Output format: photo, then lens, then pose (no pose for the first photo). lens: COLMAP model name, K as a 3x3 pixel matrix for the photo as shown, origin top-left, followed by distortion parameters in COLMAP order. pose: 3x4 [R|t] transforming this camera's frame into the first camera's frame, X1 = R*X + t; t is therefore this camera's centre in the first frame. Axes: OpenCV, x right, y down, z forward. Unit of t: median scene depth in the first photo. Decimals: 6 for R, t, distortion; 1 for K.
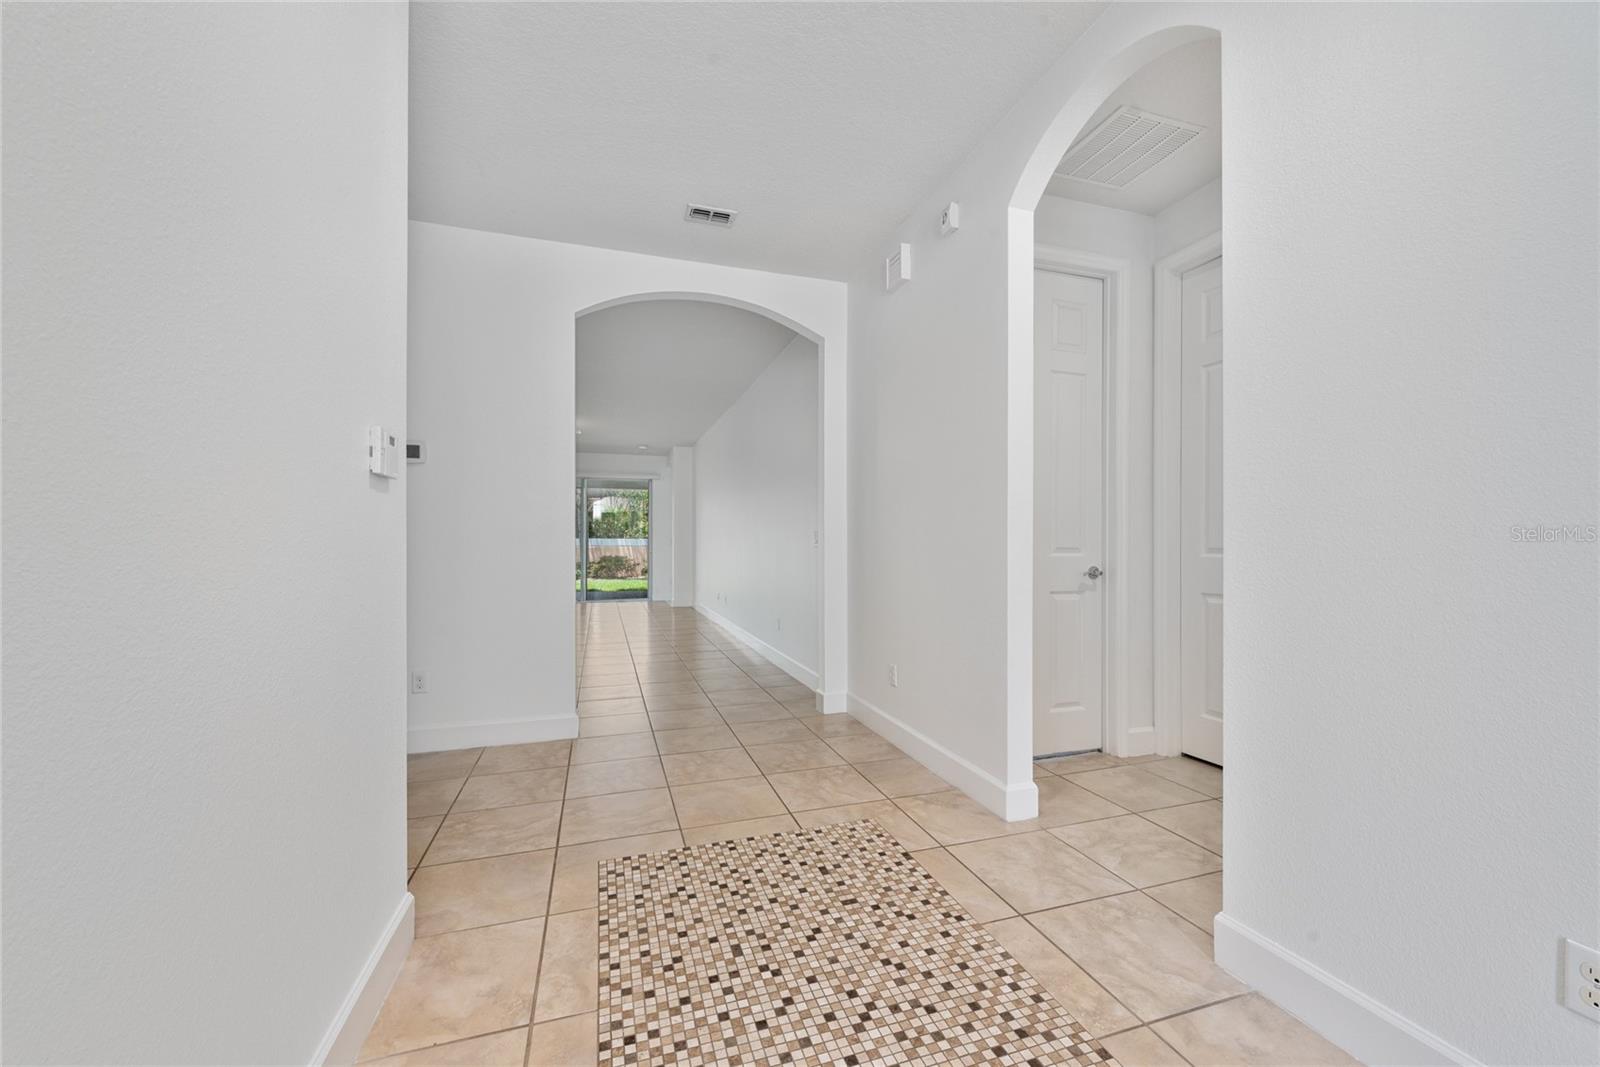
lens RADIAL K [[627.1, 0, 802.6], [0, 627.1, 544.8], [0, 0, 1]] dist [-0.000650, -0.000058]
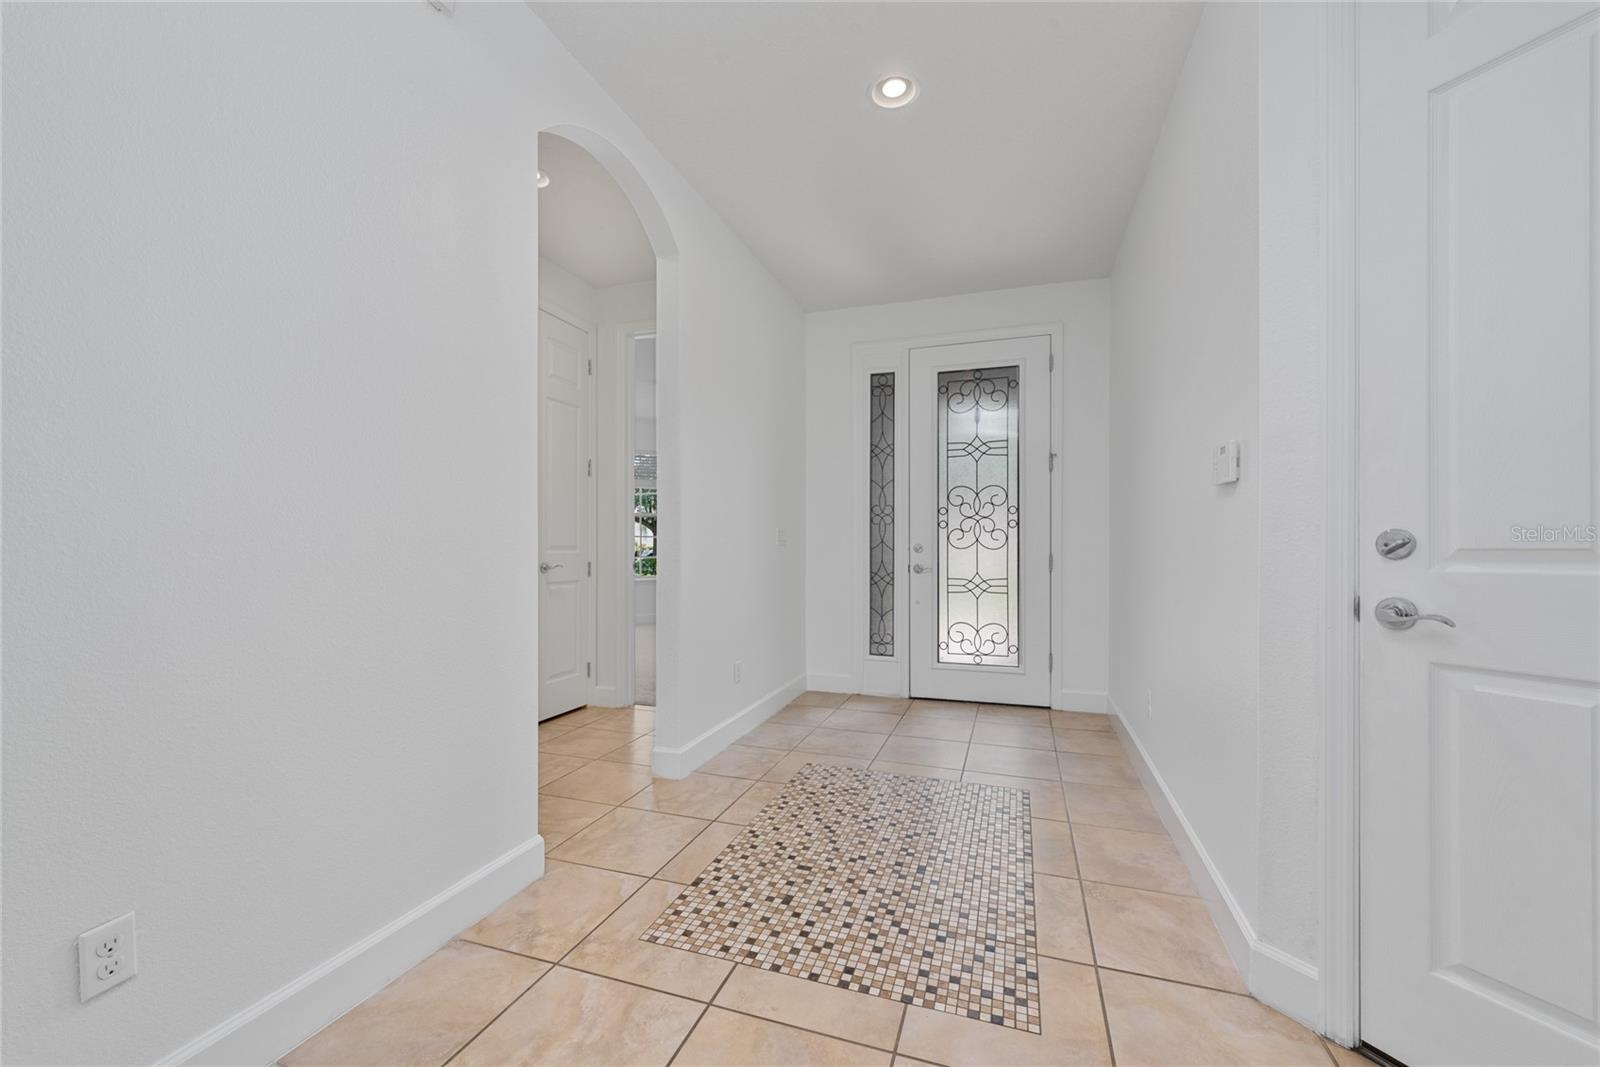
lens RADIAL K [[627.1, 0, 800.0], [0, 627.1, 538.8], [0, 0, 1]] dist [-0.000650, -0.000058]
pose [[-0.798557, 0.006934, 0.601879, -0.584979], [0.000737, 0.999944, -0.010542, 0.000802], [-0.601919, -0.007975, -0.798517, 1.880492]]
